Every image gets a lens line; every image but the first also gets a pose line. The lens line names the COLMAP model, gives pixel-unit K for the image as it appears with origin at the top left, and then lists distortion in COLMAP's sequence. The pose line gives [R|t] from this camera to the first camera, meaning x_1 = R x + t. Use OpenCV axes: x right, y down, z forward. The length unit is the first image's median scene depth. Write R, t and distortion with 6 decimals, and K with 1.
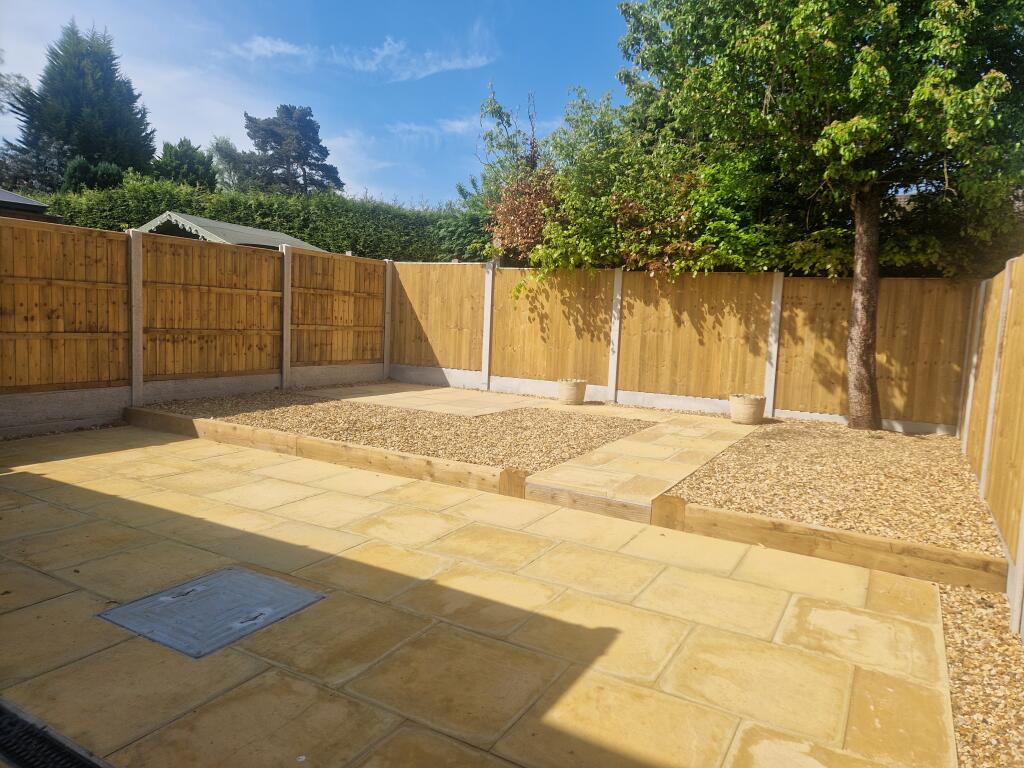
lens RADIAL K [[676.0, 0, 510.6], [0, 676.0, 384.6], [0, 0, 1]] dist [0.051565, -0.010041]
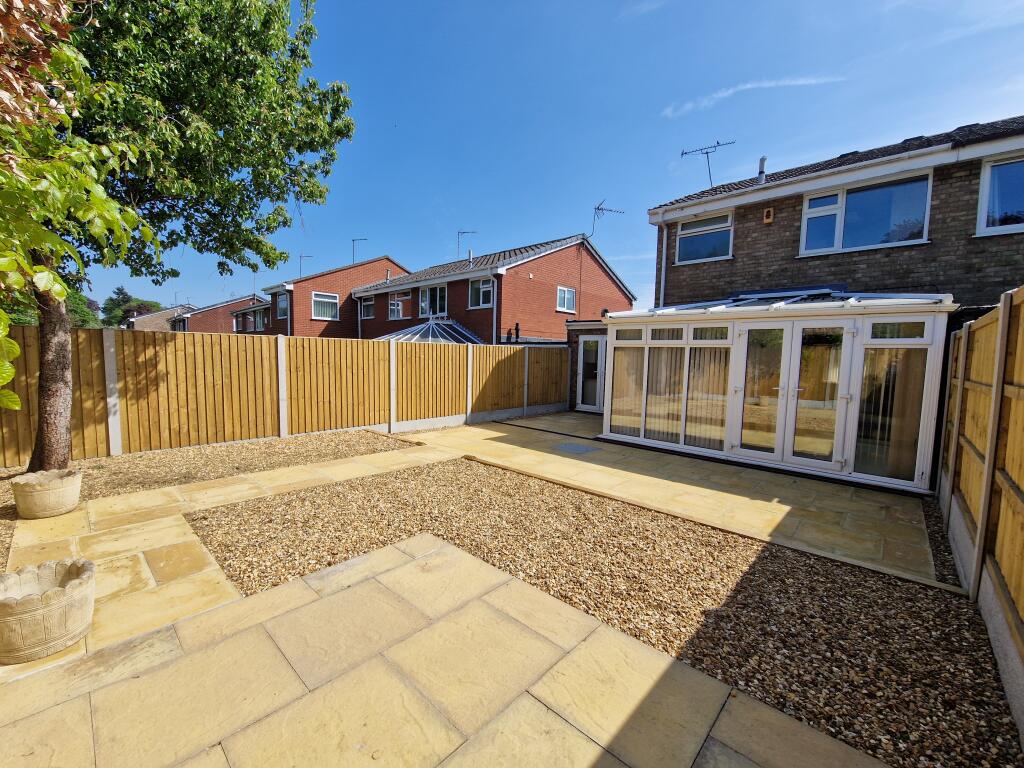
lens RADIAL K [[417.9, 0, 508.6], [0, 417.9, 386.5], [0, 0, 1]] dist [-0.019494, -0.000903]
pose [[-0.970440, -0.077376, 0.228601, -0.542963], [-0.035899, 0.982955, 0.180309, -0.432207], [-0.238656, 0.166773, -0.956677, 3.198458]]
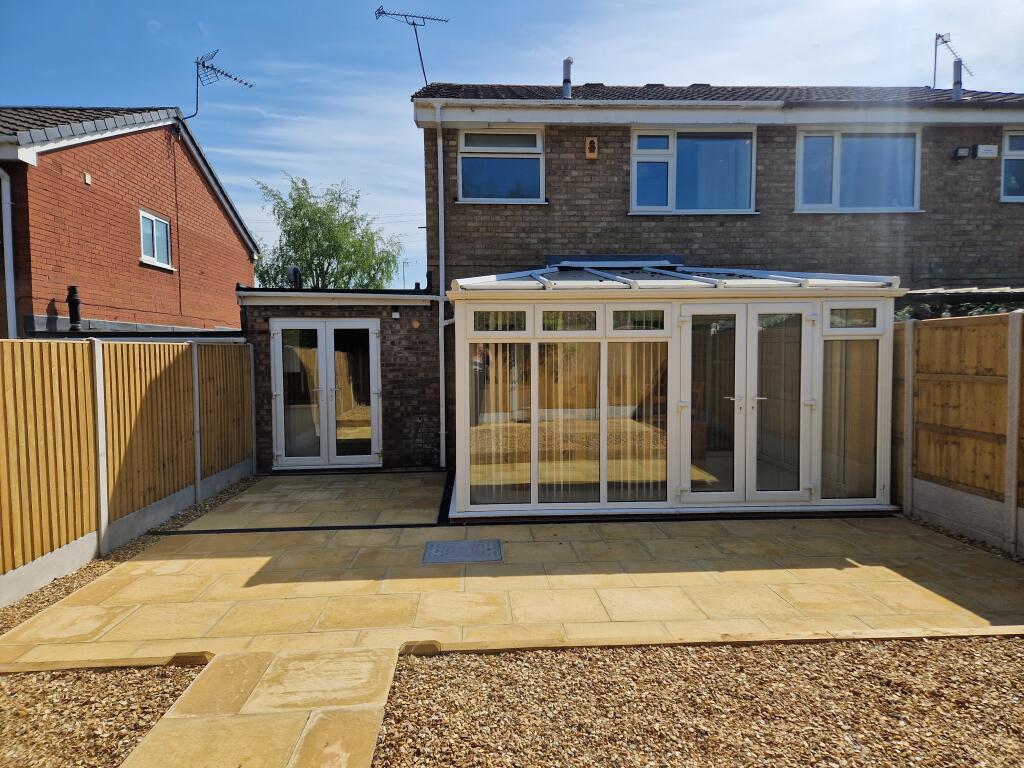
lens RADIAL K [[676.0, 0, 514.2], [0, 676.0, 382.8], [0, 0, 1]] dist [0.051565, -0.010041]
pose [[-0.831866, -0.006360, -0.554940, 0.505380], [-0.078956, 0.991119, 0.106996, -0.355647], [0.549332, 0.132822, -0.824981, 2.496564]]
